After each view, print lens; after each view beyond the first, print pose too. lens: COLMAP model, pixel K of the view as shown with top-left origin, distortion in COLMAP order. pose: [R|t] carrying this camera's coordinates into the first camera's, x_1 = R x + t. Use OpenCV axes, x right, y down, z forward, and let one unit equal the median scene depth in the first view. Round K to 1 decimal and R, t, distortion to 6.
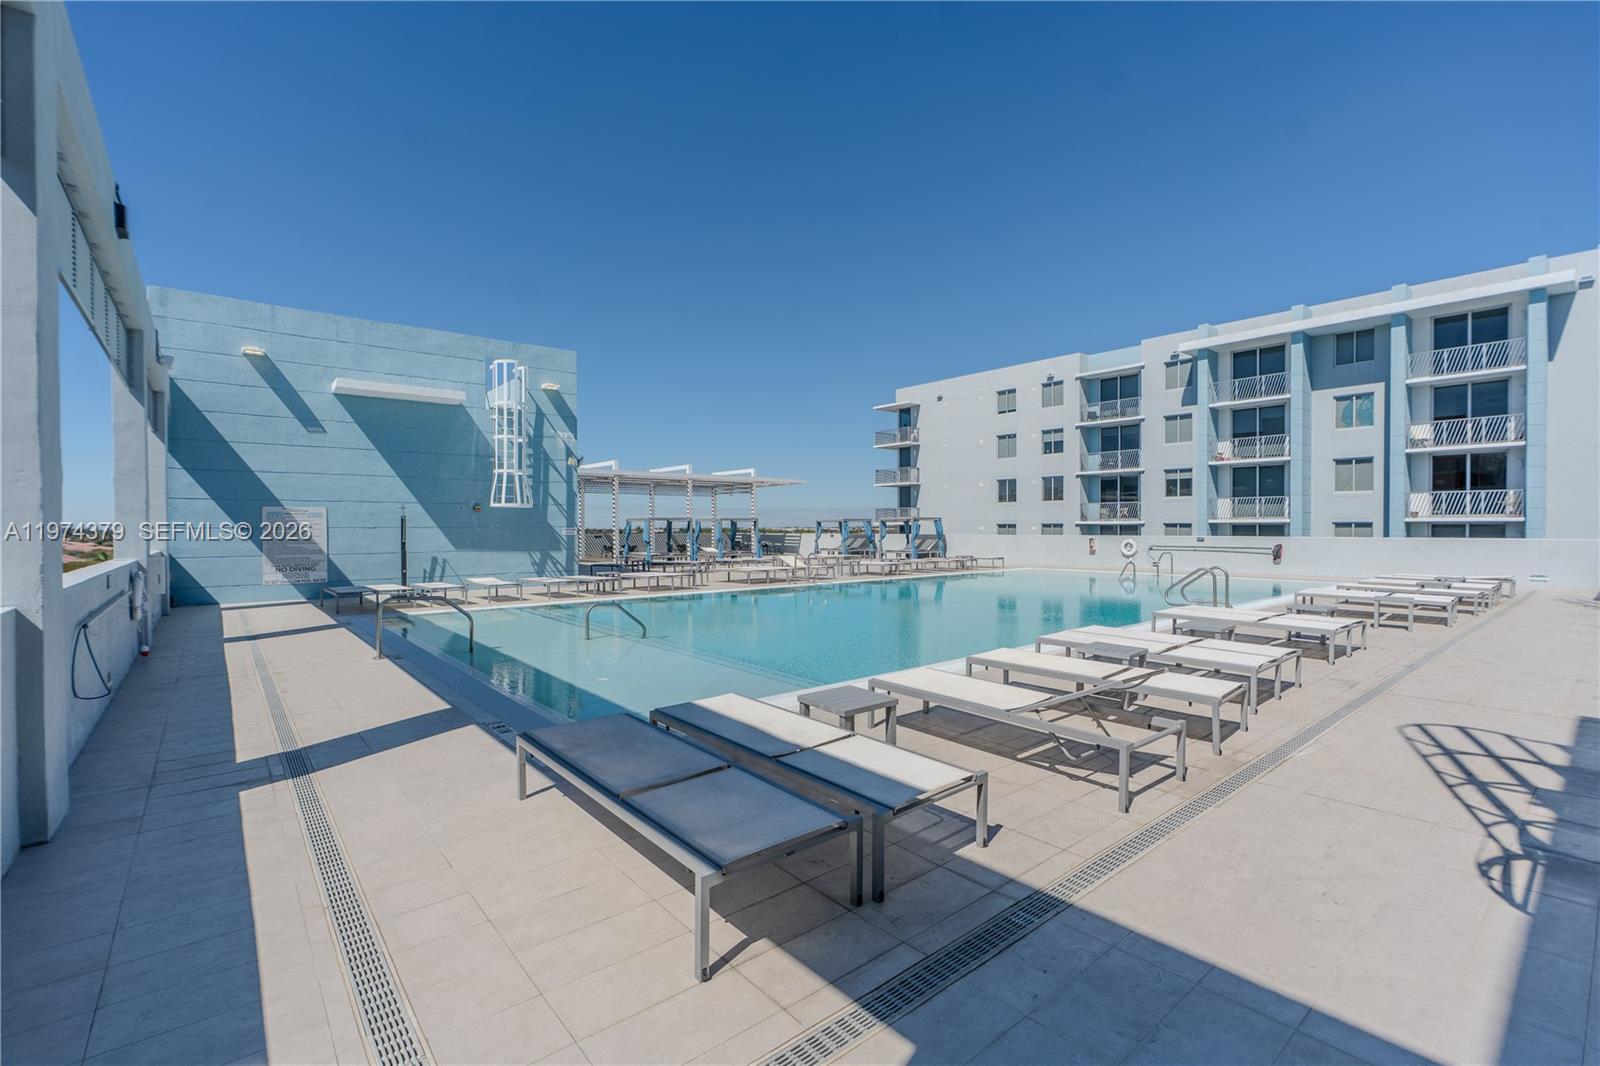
lens RADIAL K [[711.4, 0, 813.2], [0, 711.4, 532.0], [0, 0, 1]] dist [0.002357, 0.000224]
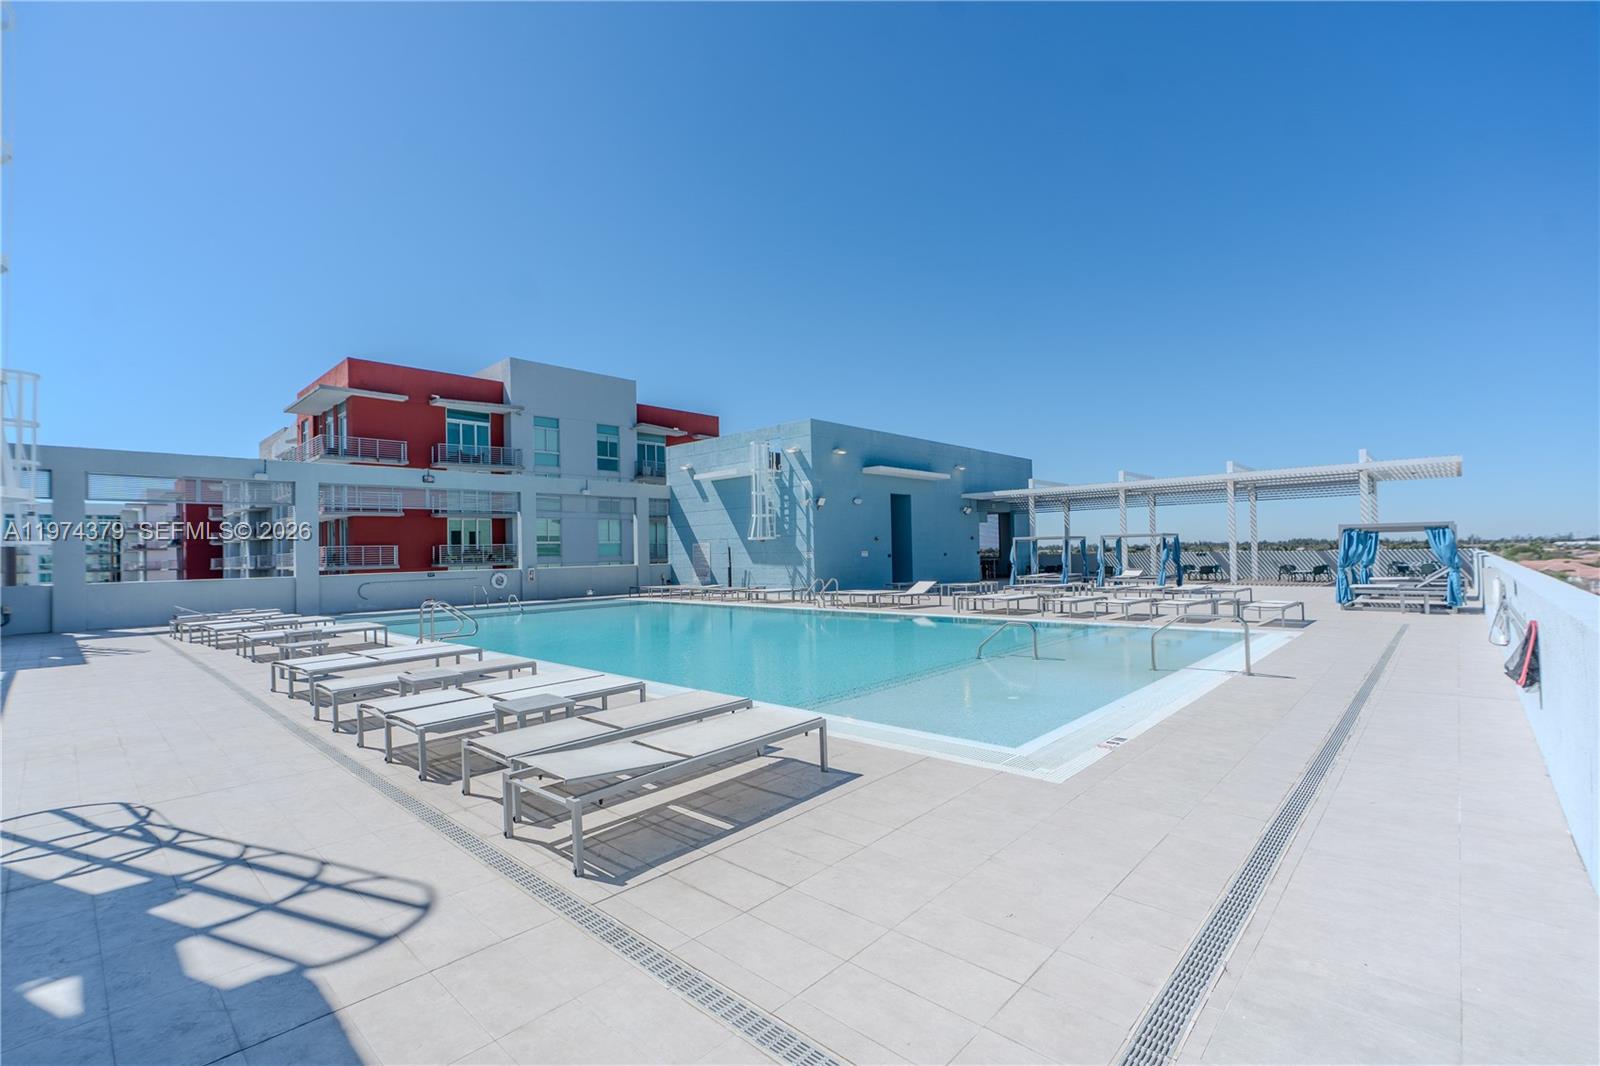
lens RADIAL K [[711.4, 0, 798.0], [0, 711.4, 540.4], [0, 0, 1]] dist [0.002357, 0.000224]
pose [[0.111054, -0.013531, -0.993722, 1.066710], [0.012842, 0.999843, -0.012179, -0.011454], [0.993731, -0.011409, 0.111210, 0.905410]]
